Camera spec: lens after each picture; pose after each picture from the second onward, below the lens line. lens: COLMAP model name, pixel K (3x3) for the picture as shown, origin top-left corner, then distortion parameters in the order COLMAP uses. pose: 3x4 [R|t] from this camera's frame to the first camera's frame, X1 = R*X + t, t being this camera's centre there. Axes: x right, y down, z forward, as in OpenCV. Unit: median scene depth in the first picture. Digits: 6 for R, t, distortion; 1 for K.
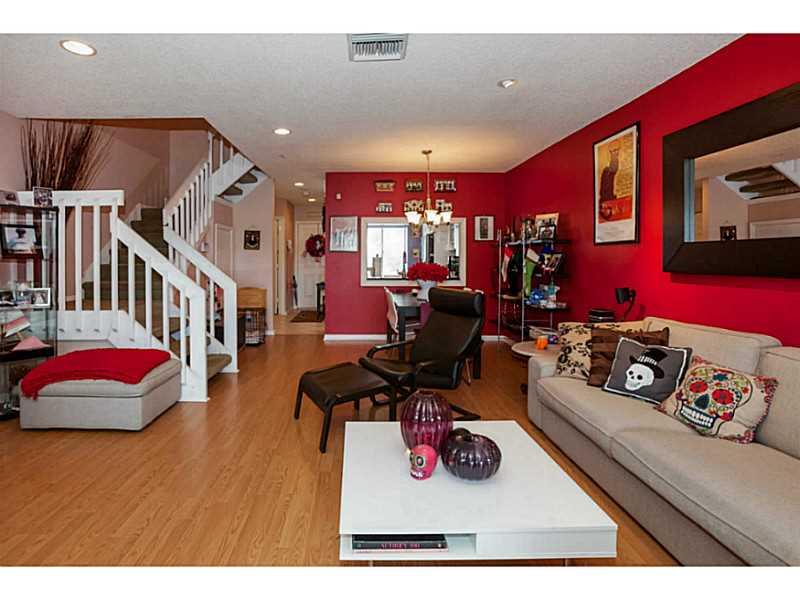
lens RADIAL K [[403.1, 0, 400.1], [0, 403.1, 301.9], [0, 0, 1]] dist [0.000535, 0.000012]
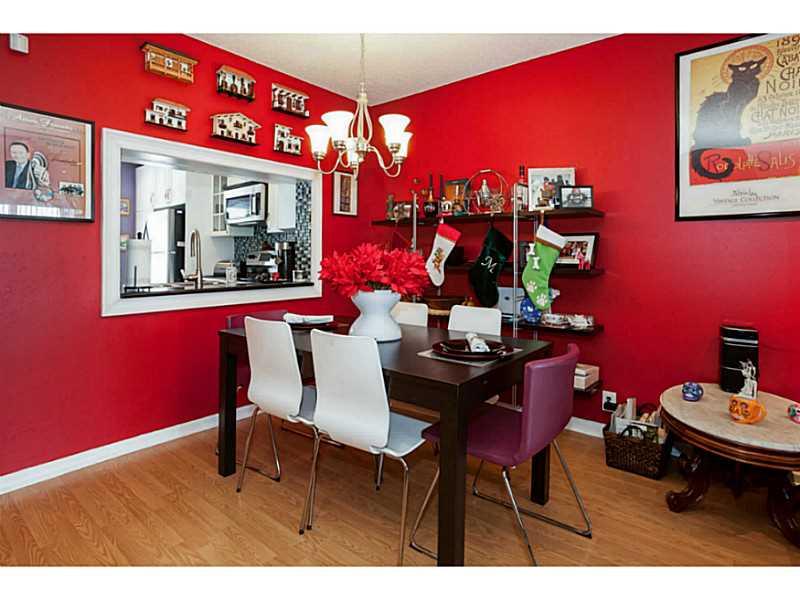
lens RADIAL K [[424.9, 0, 400.0], [0, 424.9, 296.0], [0, 0, 1]] dist [-0.025900, 0.000329]
pose [[0.705502, -0.062118, 0.705981, -0.181447], [0.075873, 0.997046, 0.011906, -0.040973], [-0.704635, 0.045165, 0.708131, 0.543982]]
